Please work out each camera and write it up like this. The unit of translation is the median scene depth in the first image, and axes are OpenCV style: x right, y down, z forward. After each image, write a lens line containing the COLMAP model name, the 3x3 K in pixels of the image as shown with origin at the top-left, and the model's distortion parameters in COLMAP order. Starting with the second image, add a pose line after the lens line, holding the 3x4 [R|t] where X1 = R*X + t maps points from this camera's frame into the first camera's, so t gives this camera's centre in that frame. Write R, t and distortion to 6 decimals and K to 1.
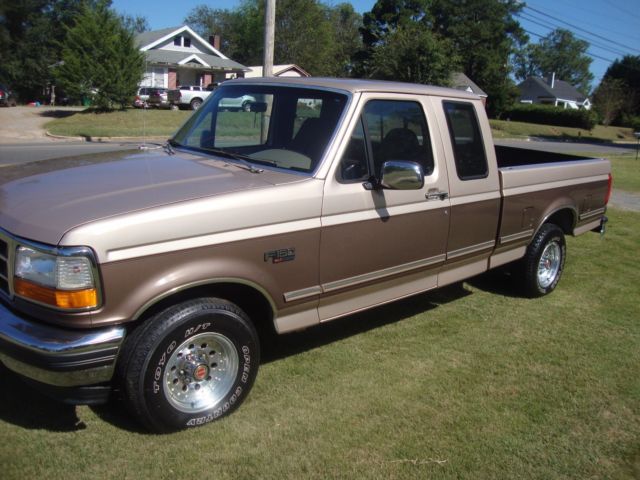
lens RADIAL K [[570.1, 0, 328.6], [0, 570.1, 246.9], [0, 0, 1]] dist [-0.103982, -0.007395]
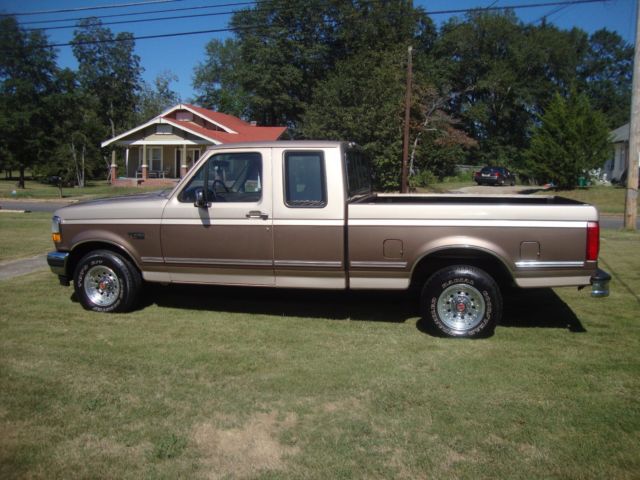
lens RADIAL K [[570.1, 0, 319.4], [0, 570.1, 239.5], [0, 0, 1]] dist [-0.103982, -0.007395]
pose [[0.565538, 0.046328, -0.823420, 1.604991], [-0.179606, 0.981376, -0.068142, 0.040607], [0.804928, 0.186428, 0.563326, 0.361152]]
